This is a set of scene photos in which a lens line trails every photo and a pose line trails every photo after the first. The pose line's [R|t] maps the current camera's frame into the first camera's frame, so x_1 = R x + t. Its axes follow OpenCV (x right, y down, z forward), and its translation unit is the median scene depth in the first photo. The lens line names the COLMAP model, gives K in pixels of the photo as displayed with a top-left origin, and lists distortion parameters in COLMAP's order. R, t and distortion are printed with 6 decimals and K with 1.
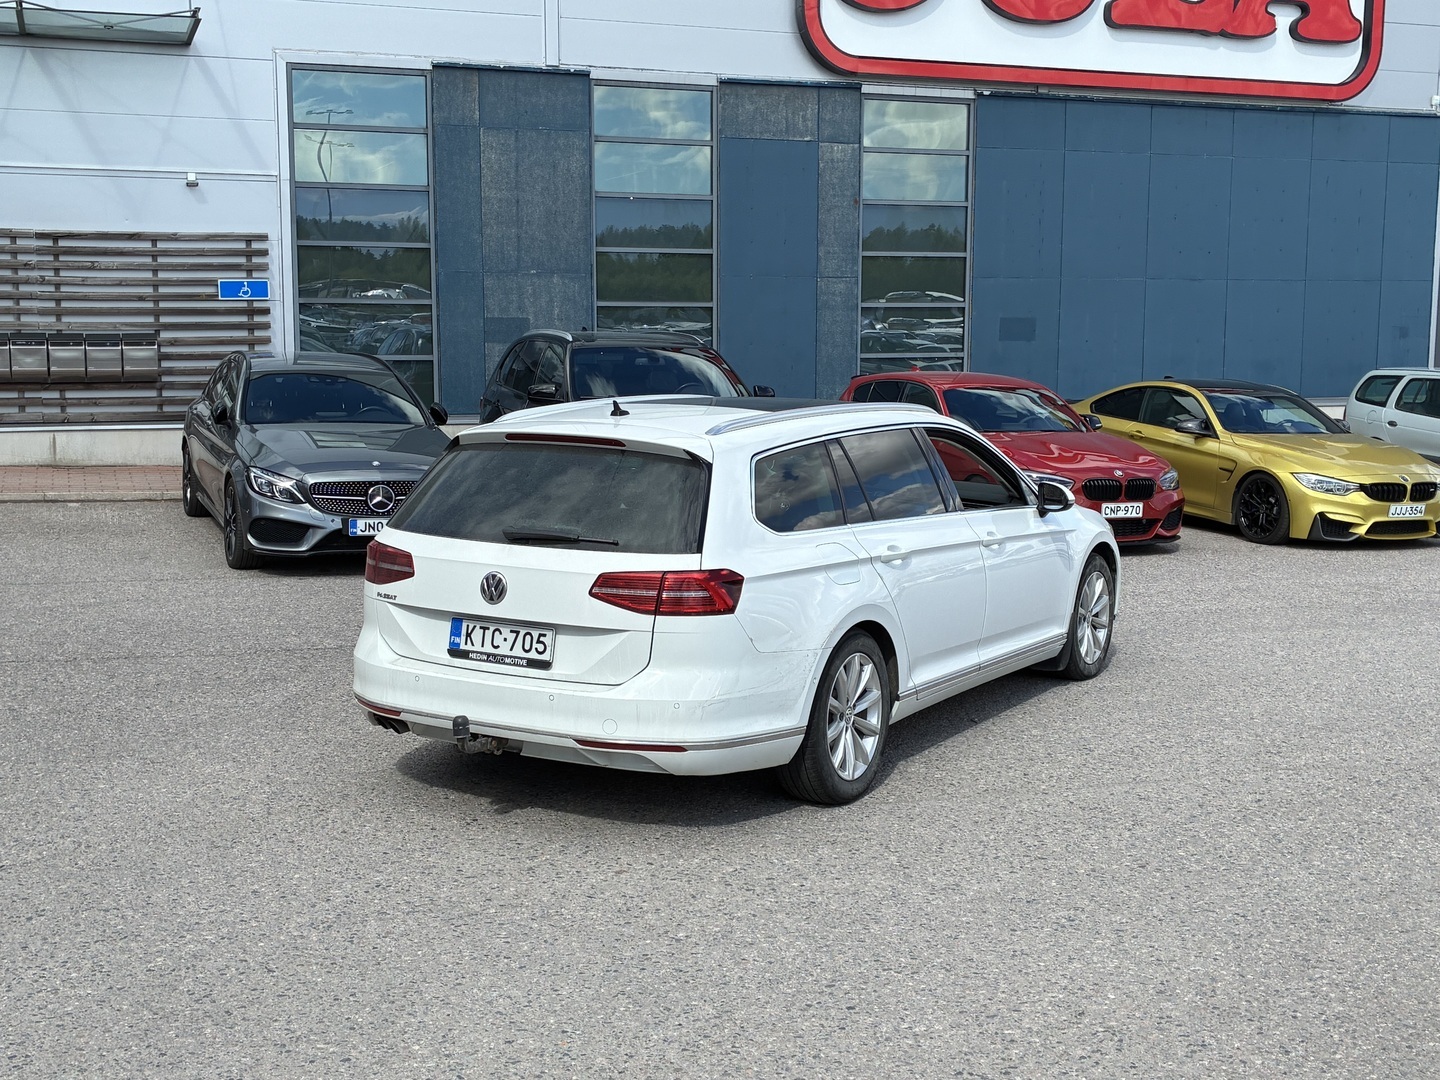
lens RADIAL K [[1701.1, 0, 720.0], [0, 1701.1, 540.0], [0, 0, 1]] dist [0.155586, -0.532943]
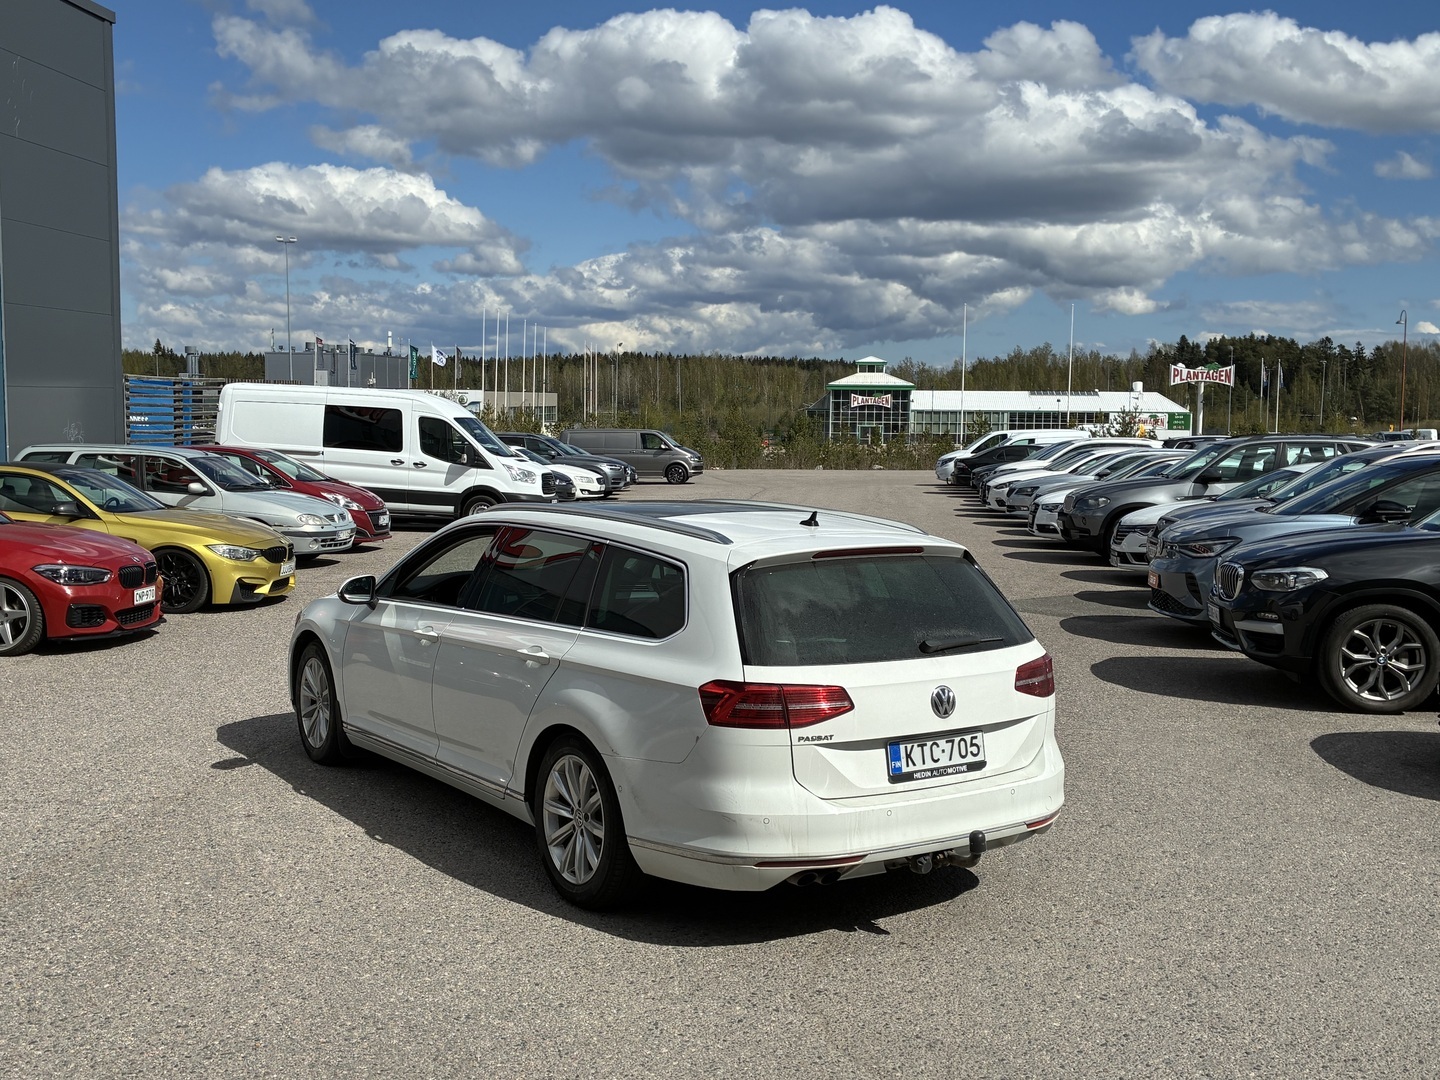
lens RADIAL K [[1502.5, 0, 720.0], [0, 1502.5, 540.0], [0, 0, 1]] dist [0.104867, -0.299164]
pose [[0.438598, -0.082587, 0.894880, -0.966575], [0.106222, 0.993552, 0.039632, -0.115032], [-0.892384, 0.077673, 0.444543, 0.700324]]
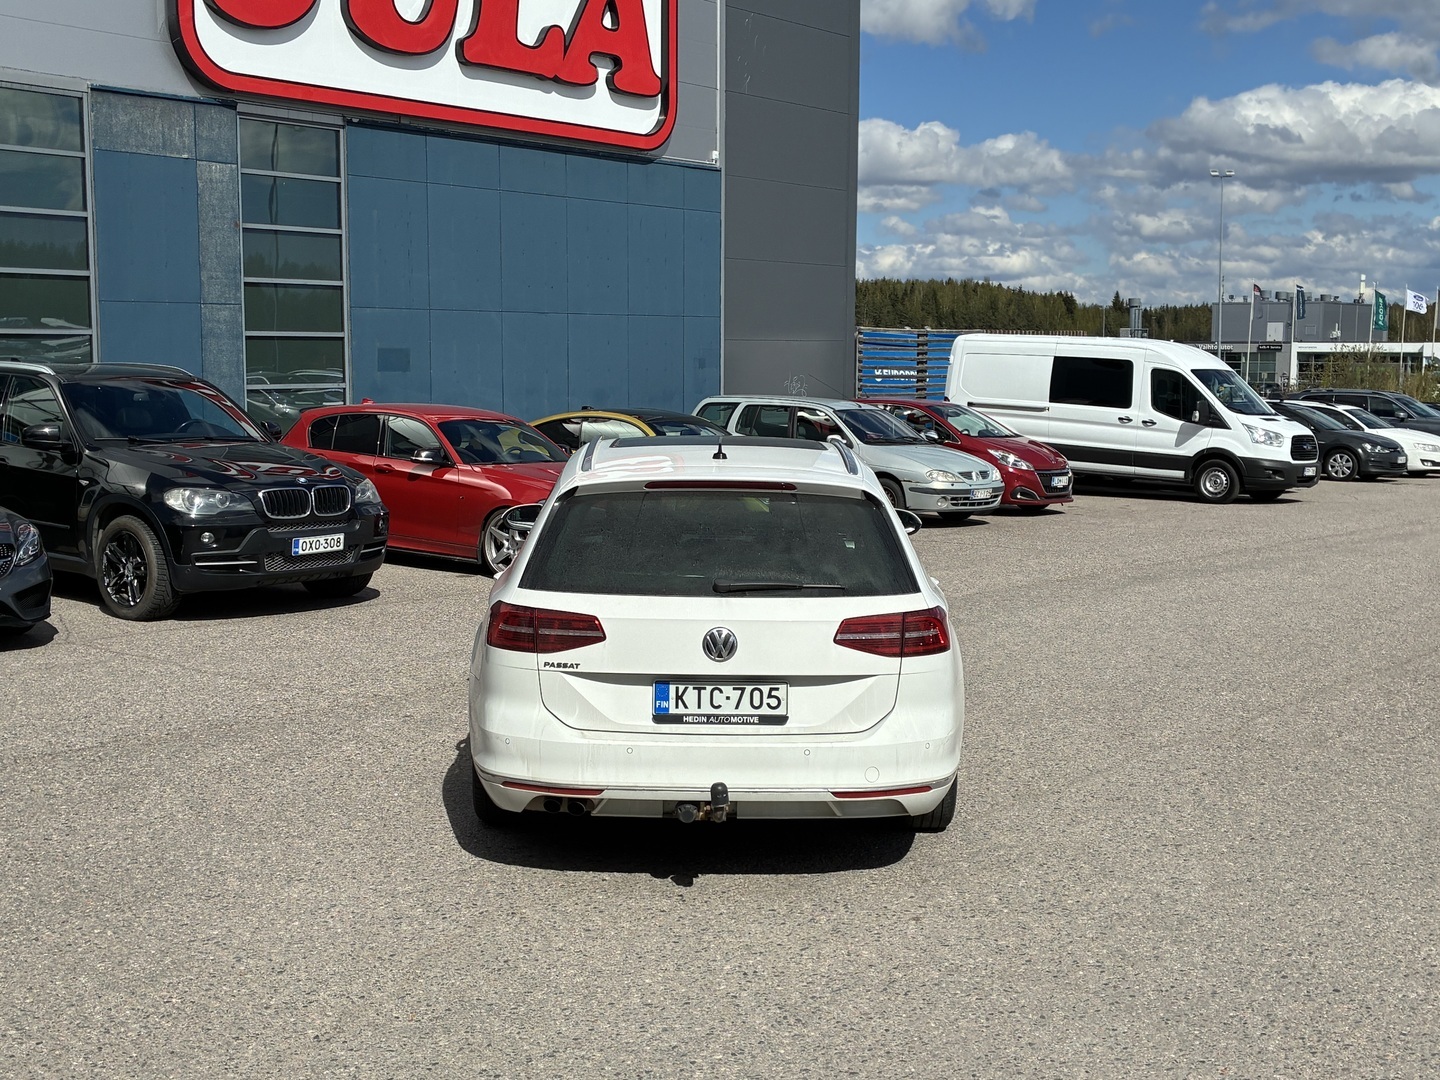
lens RADIAL K [[1701.1, 0, 720.0], [0, 1701.1, 540.0], [0, 0, 1]] dist [0.155586, -0.532943]
pose [[0.861255, -0.056309, 0.505043, -0.595113], [0.064124, 0.997940, 0.001912, -0.030980], [-0.504110, 0.030738, 0.863092, 0.180500]]
